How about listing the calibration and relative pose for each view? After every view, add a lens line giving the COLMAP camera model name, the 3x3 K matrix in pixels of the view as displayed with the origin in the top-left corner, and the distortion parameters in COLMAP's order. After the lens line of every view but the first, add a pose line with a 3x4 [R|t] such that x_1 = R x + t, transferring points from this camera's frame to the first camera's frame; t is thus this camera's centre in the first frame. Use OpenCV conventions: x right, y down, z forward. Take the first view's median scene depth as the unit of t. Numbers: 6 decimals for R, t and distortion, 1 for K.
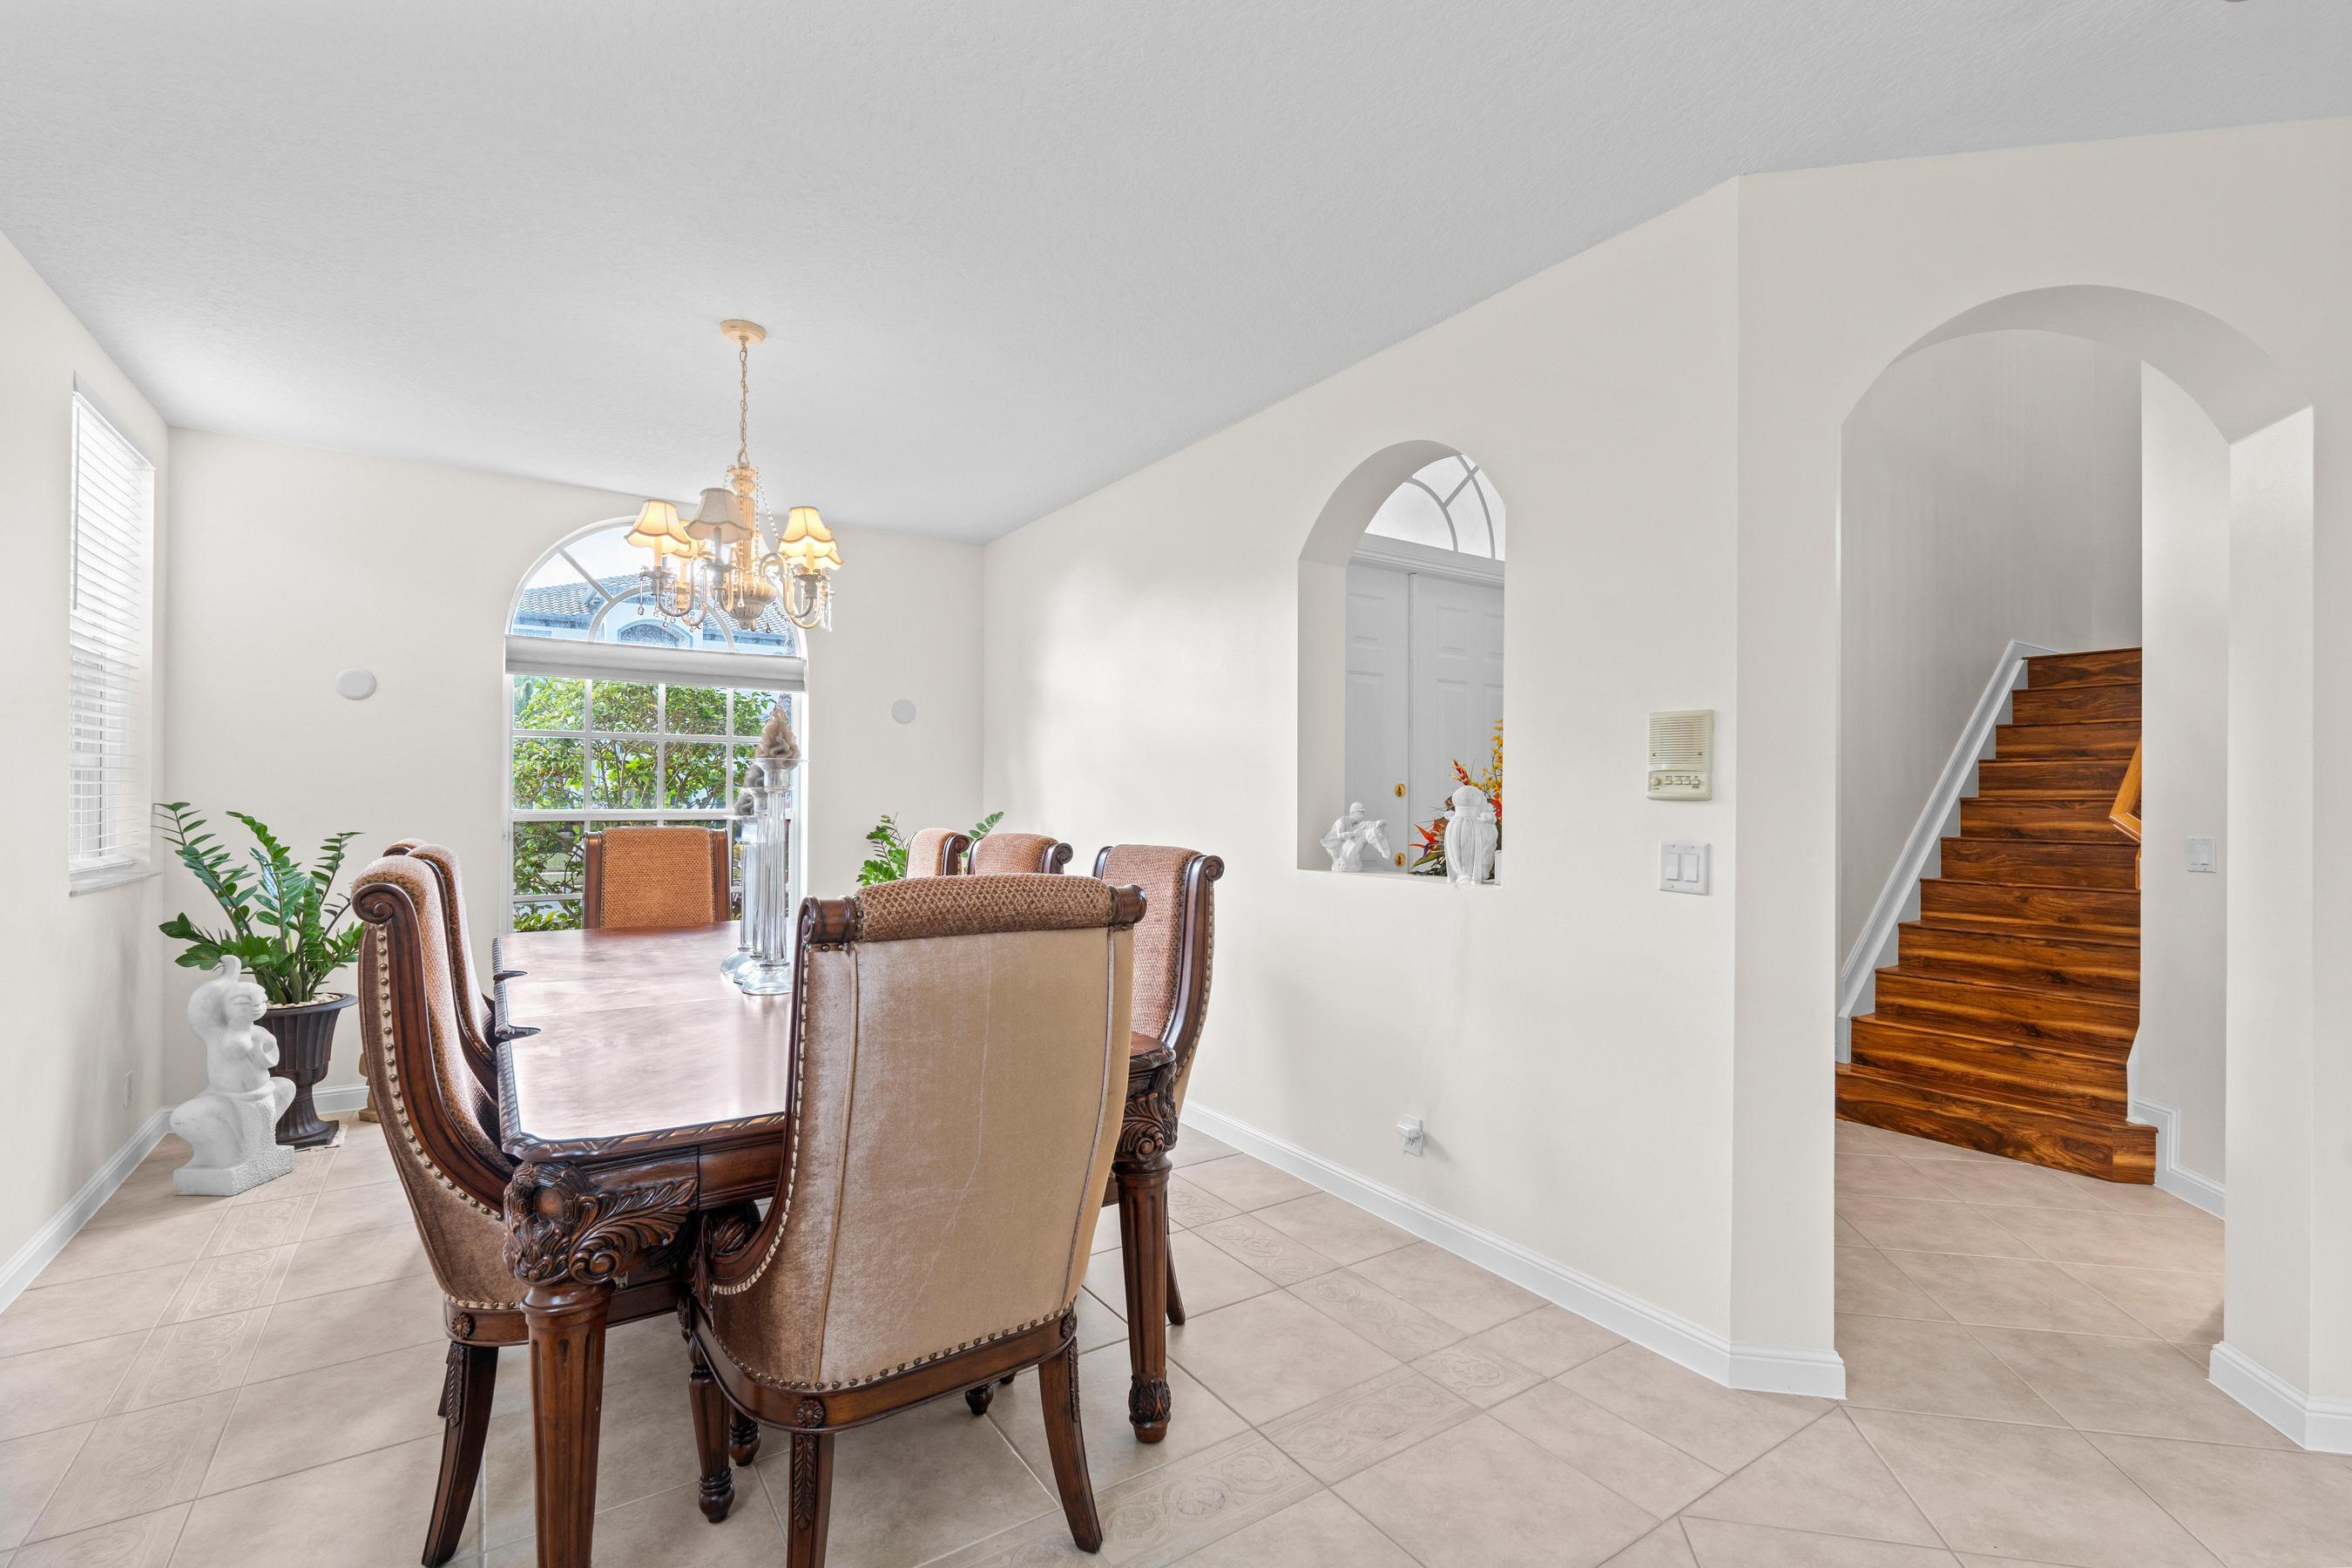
lens RADIAL K [[1031.4, 0, 1170.2], [0, 1031.4, 784.7], [0, 0, 1]] dist [-0.003800, -0.000616]
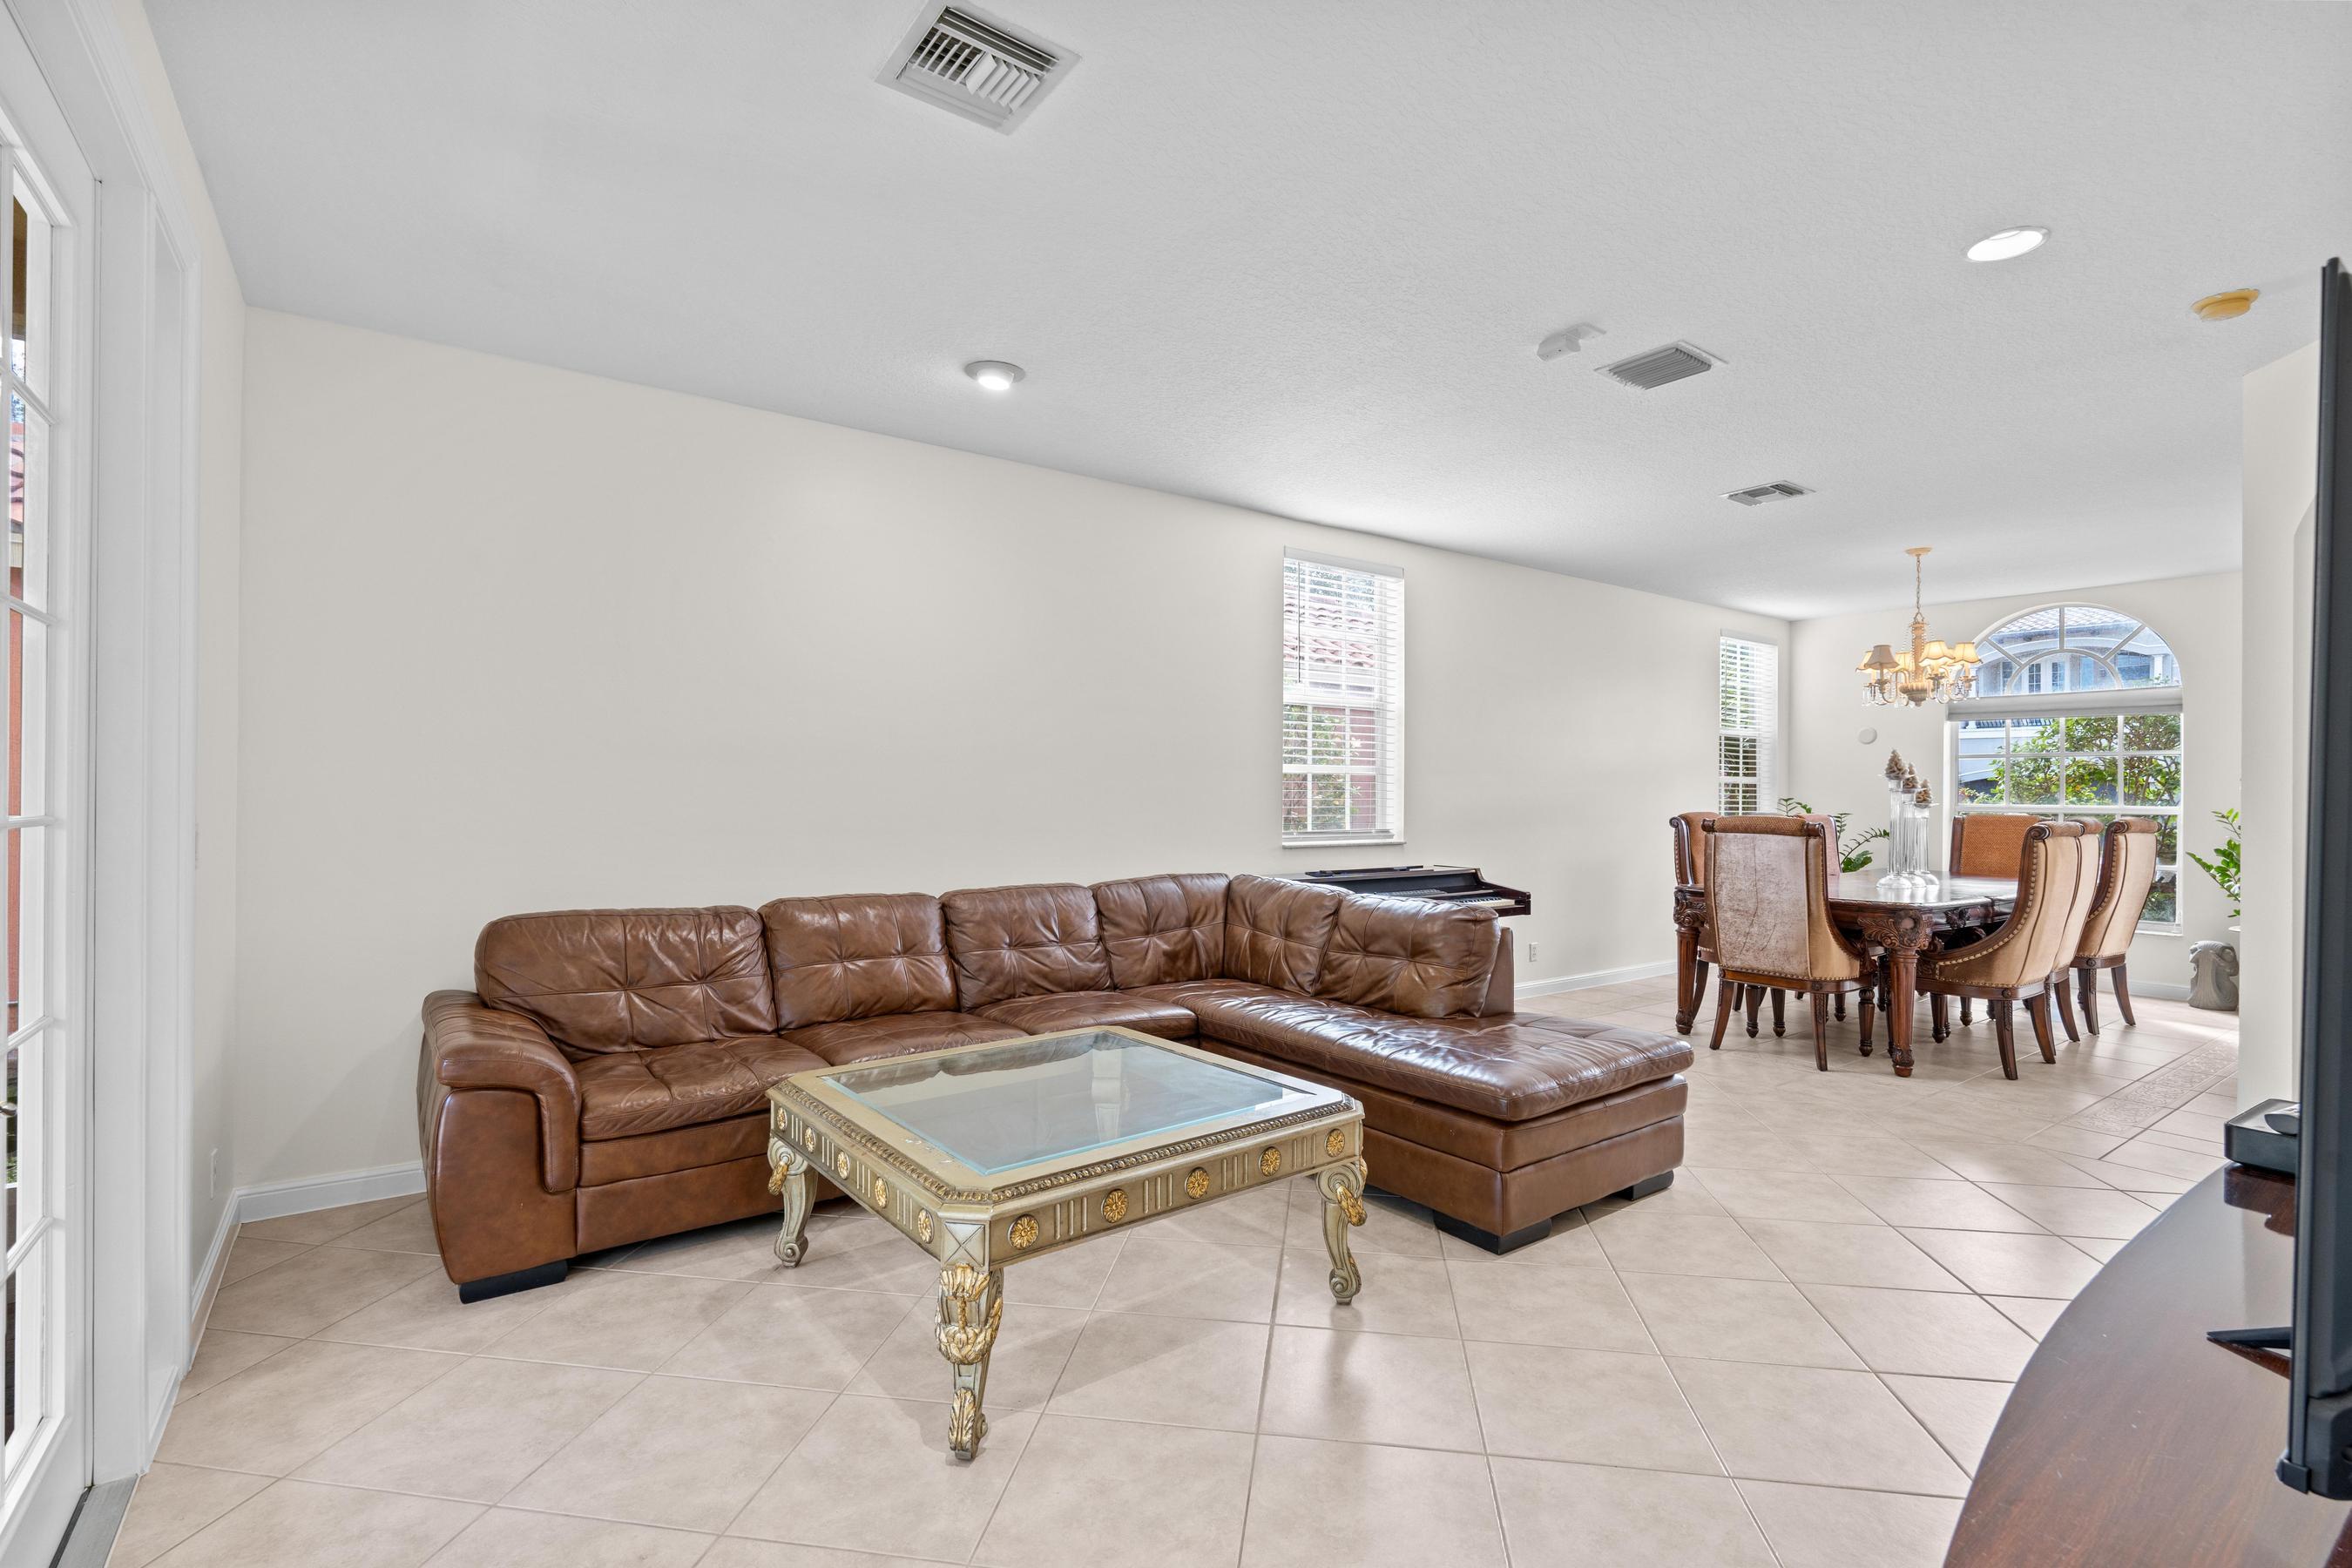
lens RADIAL K [[1084.7, 0, 1176.0], [0, 1084.7, 784.0], [0, 0, 1]] dist [0.000154, -0.000119]
pose [[0.032084, -0.004302, -0.999476, 1.547467], [0.000335, 0.999991, -0.004293, 0.001606], [0.999485, -0.000198, 0.032085, -0.446930]]
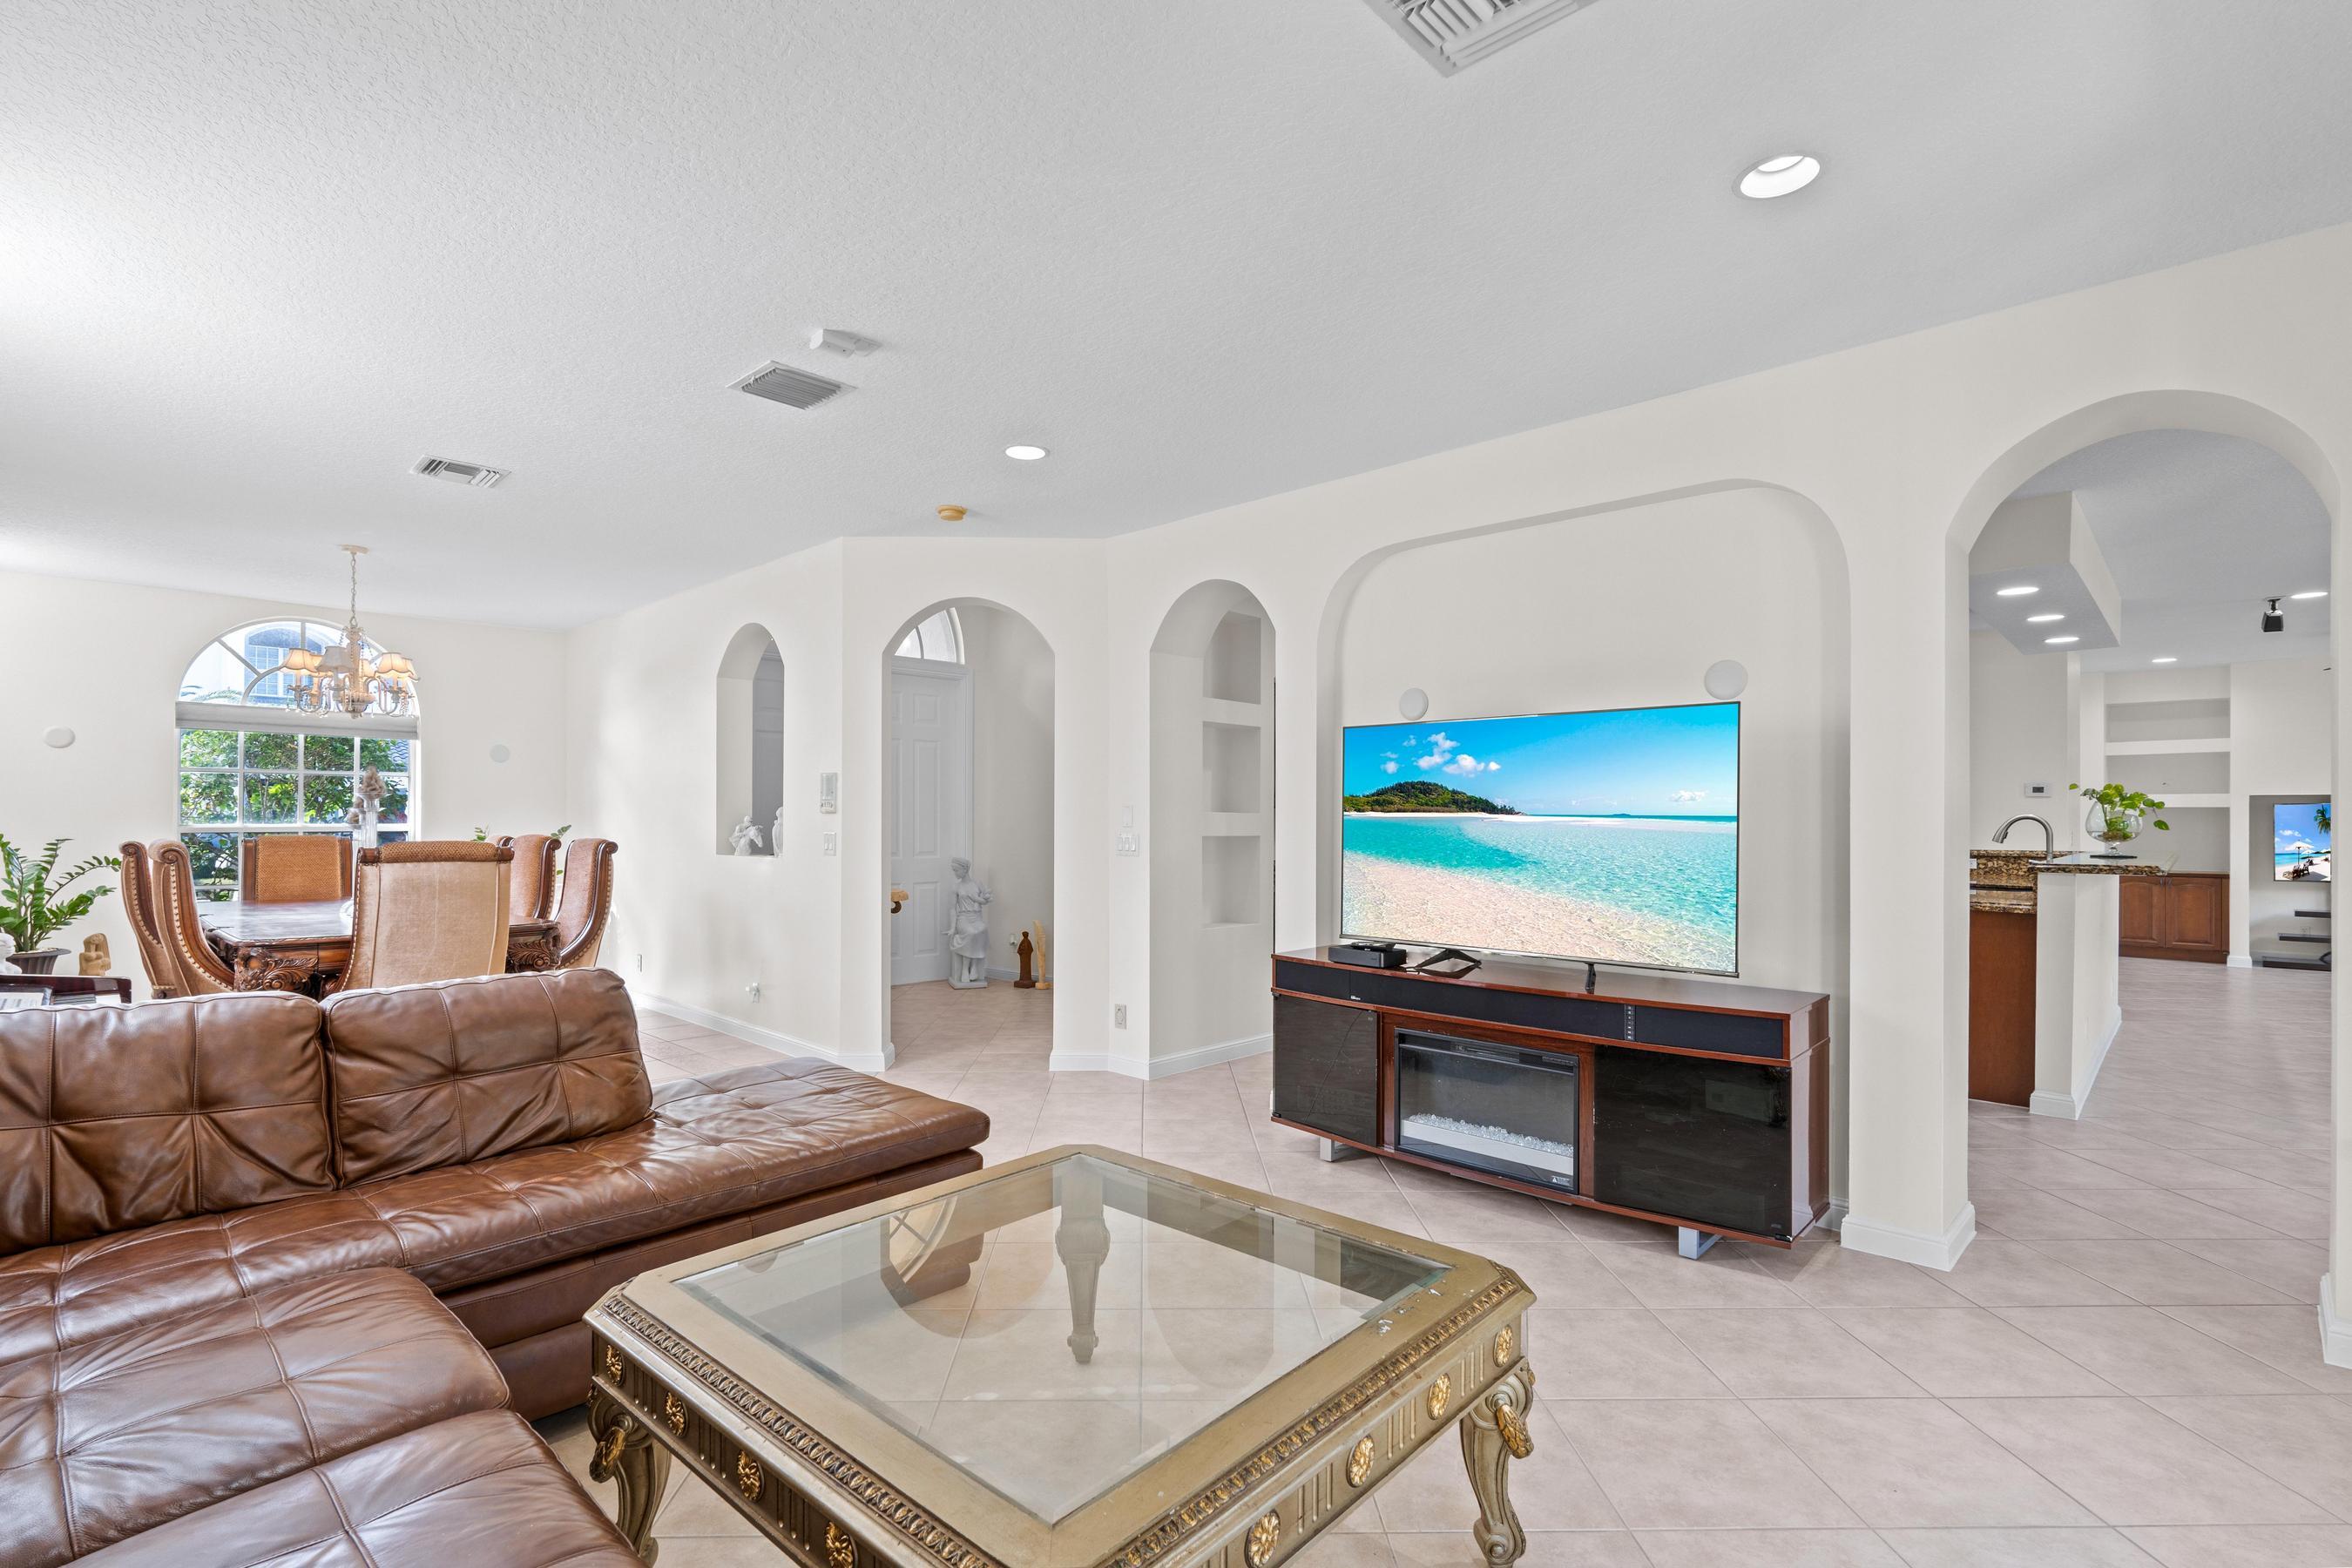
lens RADIAL K [[1093.9, 0, 1174.9], [0, 1093.9, 807.6], [0, 0, 1]] dist [-0.002132, -0.000697]
pose [[0.976704, -0.002468, 0.214577, 0.550349], [0.001534, 0.999989, 0.004517, -0.005249], [-0.214586, -0.004082, 0.976697, -1.116397]]
